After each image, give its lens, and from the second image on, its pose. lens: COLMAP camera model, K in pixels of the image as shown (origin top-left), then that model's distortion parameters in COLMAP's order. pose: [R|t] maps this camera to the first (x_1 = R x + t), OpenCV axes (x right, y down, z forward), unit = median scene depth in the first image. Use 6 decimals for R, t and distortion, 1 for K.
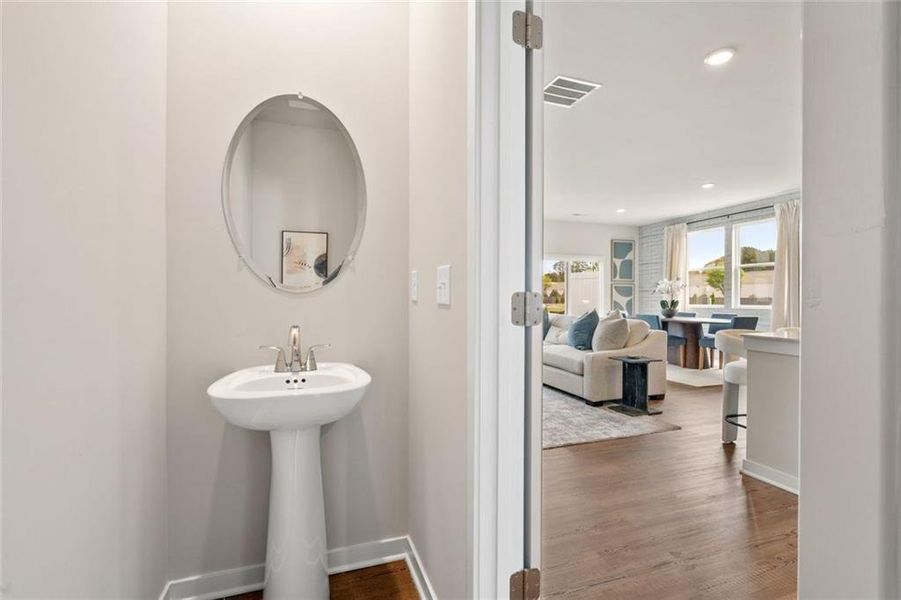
lens RADIAL K [[412.5, 0, 464.1], [0, 412.5, 299.3], [0, 0, 1]] dist [-0.001248, -0.000519]
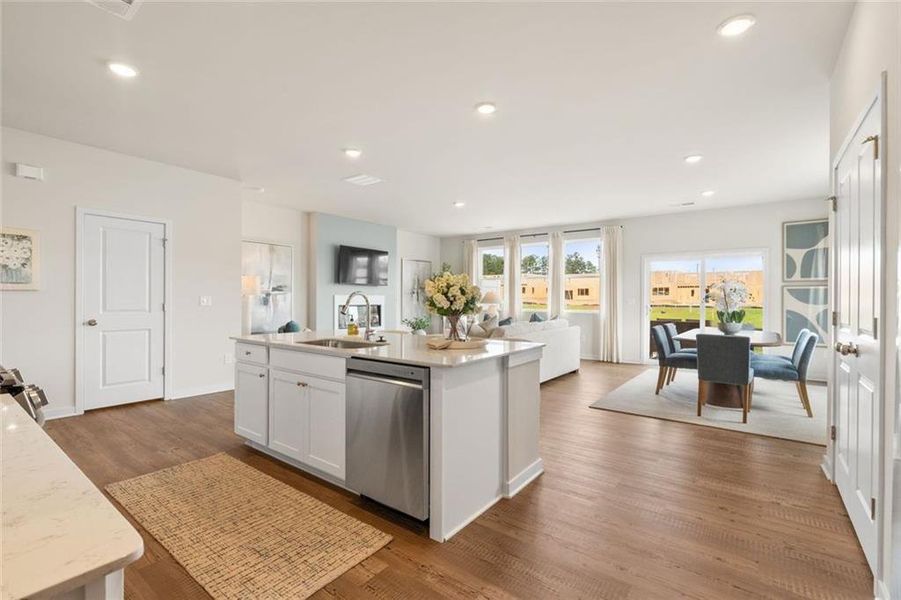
lens RADIAL K [[412.5, 0, 449.6], [0, 412.5, 298.6], [0, 0, 1]] dist [-0.001248, -0.000519]
pose [[0.522519, 0.002383, -0.852624, 0.870953], [-0.008211, 0.999964, -0.002237, -0.012992], [0.852588, 0.008169, 0.522520, 0.204919]]
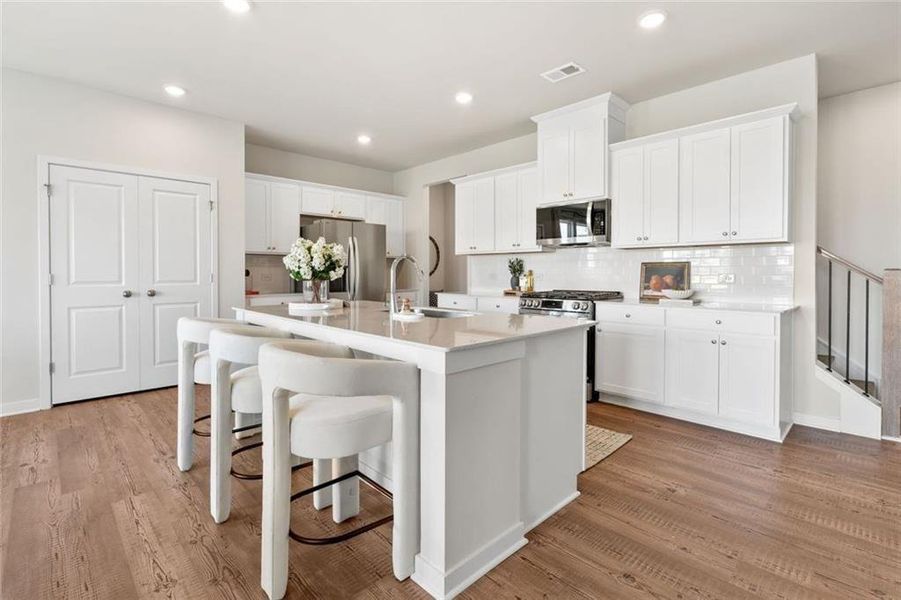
lens RADIAL K [[412.5, 0, 454.4], [0, 412.5, 275.3], [0, 0, 1]] dist [-0.001248, -0.000519]
pose [[-0.395681, -0.004788, 0.918376, 0.069683], [0.004360, 0.999965, 0.007091, -0.004301], [-0.918378, 0.006810, -0.395646, 0.463648]]
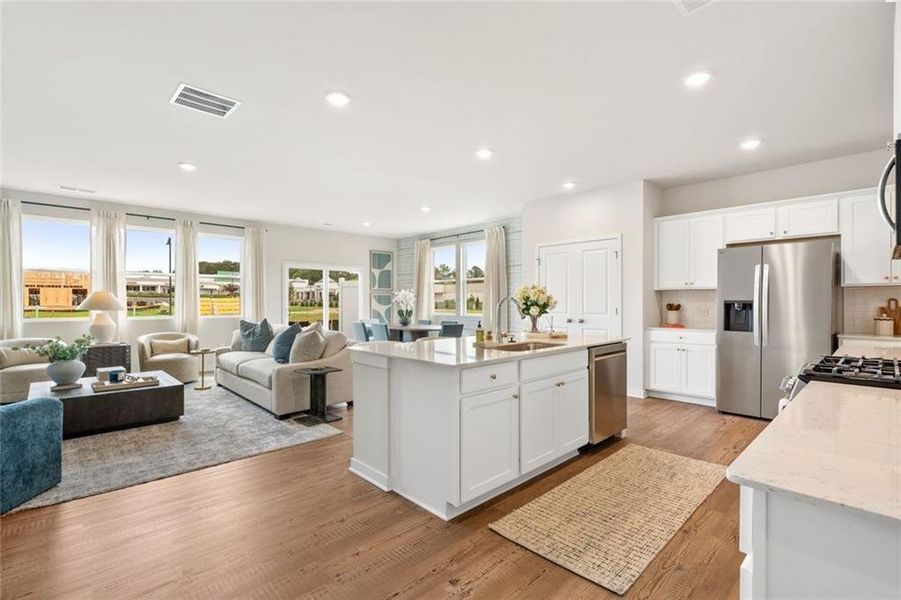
lens RADIAL K [[412.5, 0, 457.0], [0, 412.5, 300.3], [0, 0, 1]] dist [-0.001248, -0.000519]
pose [[0.917350, 0.001598, 0.398078, 0.190643], [0.001534, 0.999970, -0.007548, -0.013805], [-0.398078, 0.007534, 0.917321, -0.057220]]
